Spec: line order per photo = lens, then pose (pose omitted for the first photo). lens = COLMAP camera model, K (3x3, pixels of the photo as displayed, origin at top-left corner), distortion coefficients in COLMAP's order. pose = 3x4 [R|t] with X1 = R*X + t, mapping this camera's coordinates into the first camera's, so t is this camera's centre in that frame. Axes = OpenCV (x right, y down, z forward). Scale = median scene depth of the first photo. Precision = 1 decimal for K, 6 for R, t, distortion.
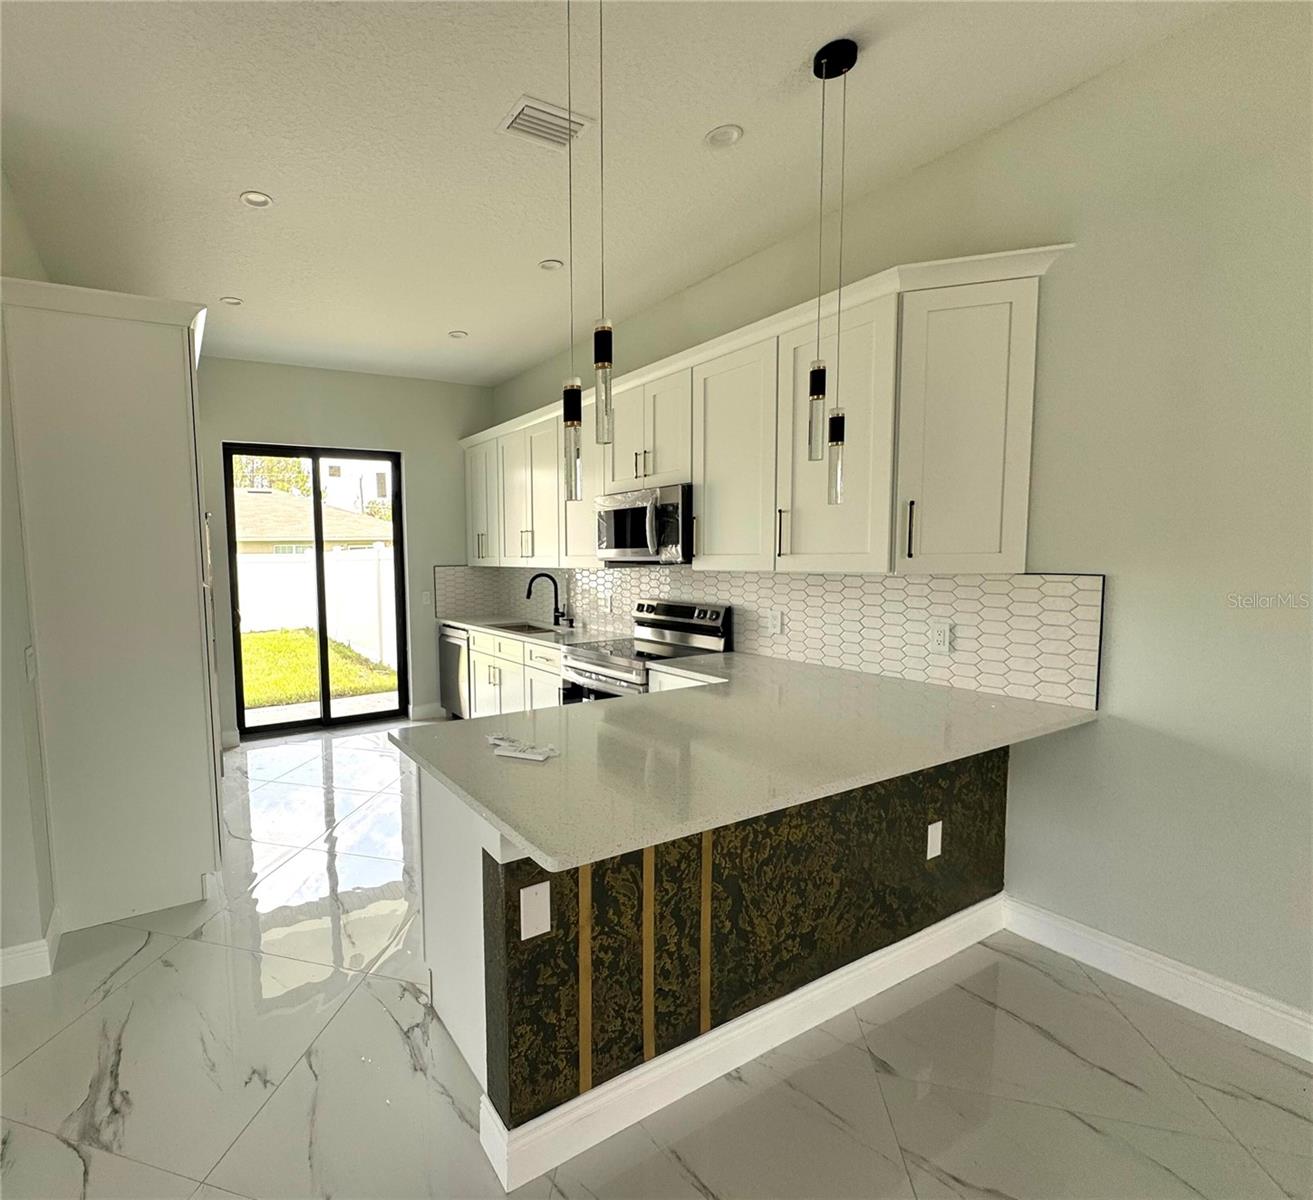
lens RADIAL K [[649.5, 0, 498.6], [0, 649.5, 614.3], [0, 0, 1]] dist [0.002429, 0.000121]
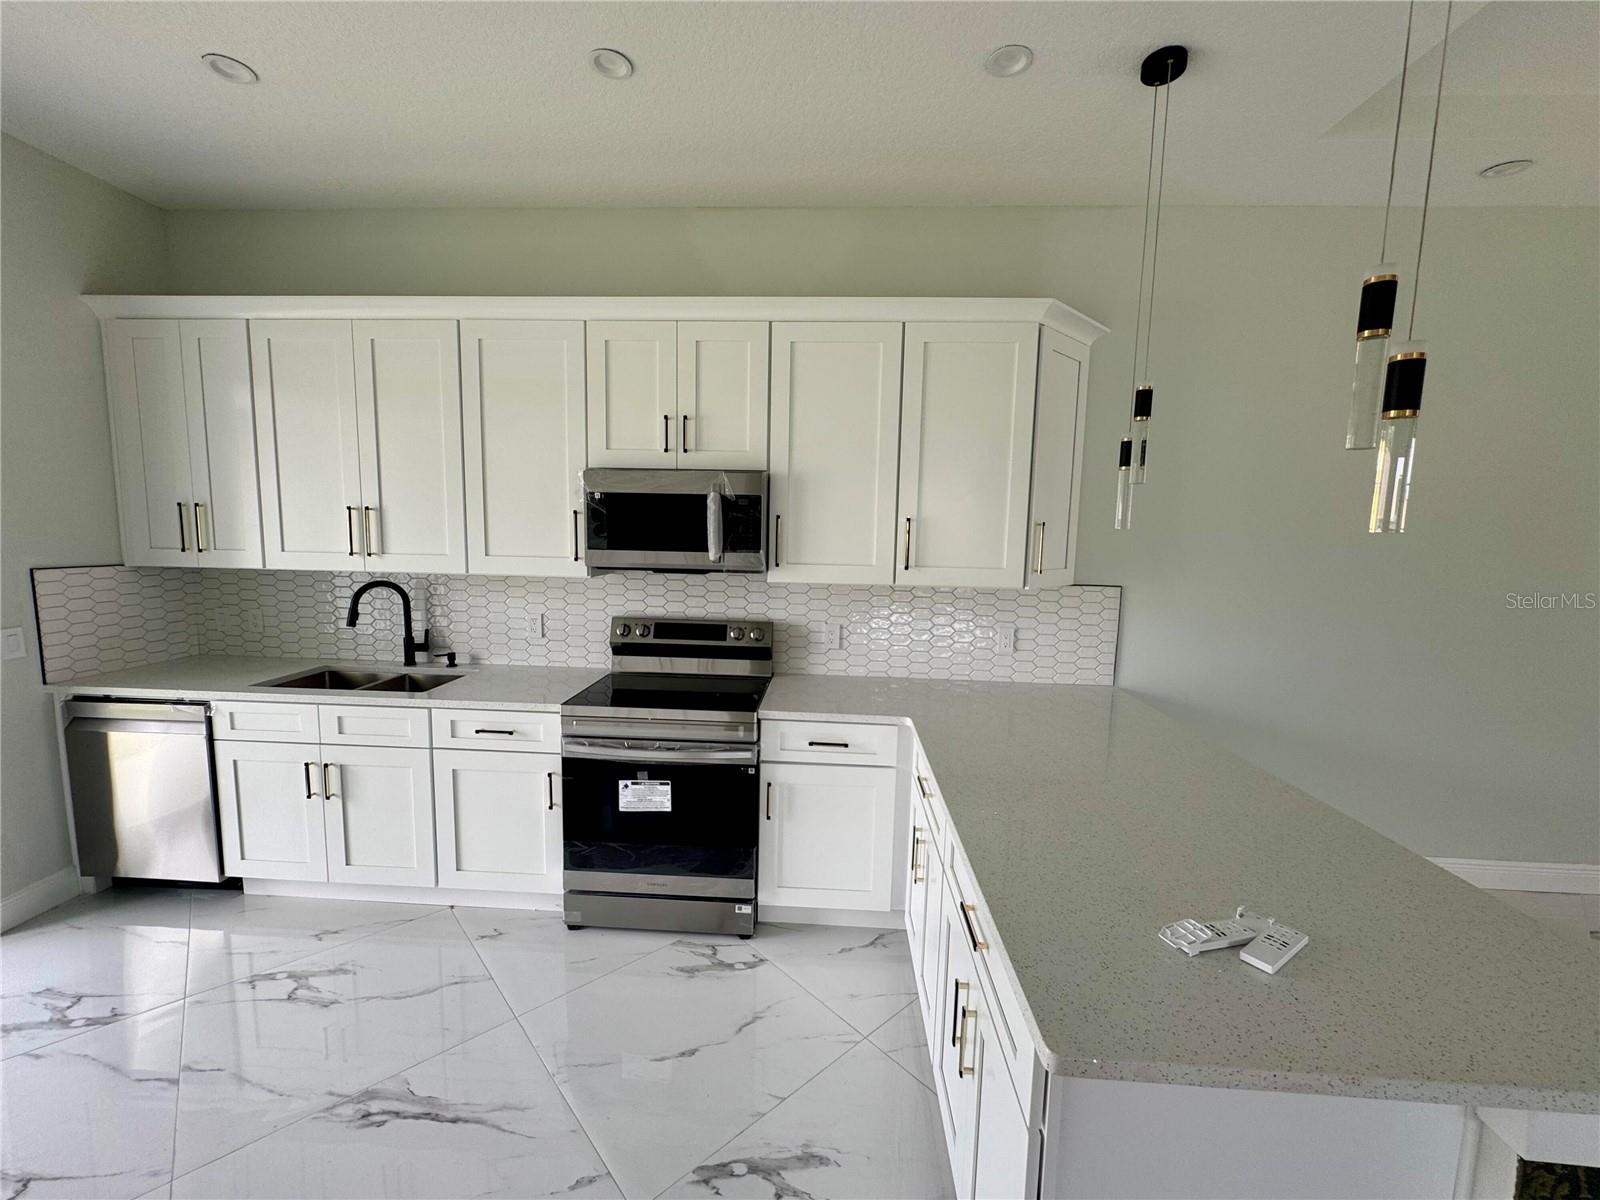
lens RADIAL K [[643.9, 0, 796.8], [0, 643.9, 598.8], [0, 0, 1]] dist [0.001623, 0.000071]
pose [[0.506581, -0.064279, 0.859793, -0.332428], [0.049236, 0.997746, 0.045583, -0.075619], [-0.860785, 0.019241, 0.508605, 0.529617]]
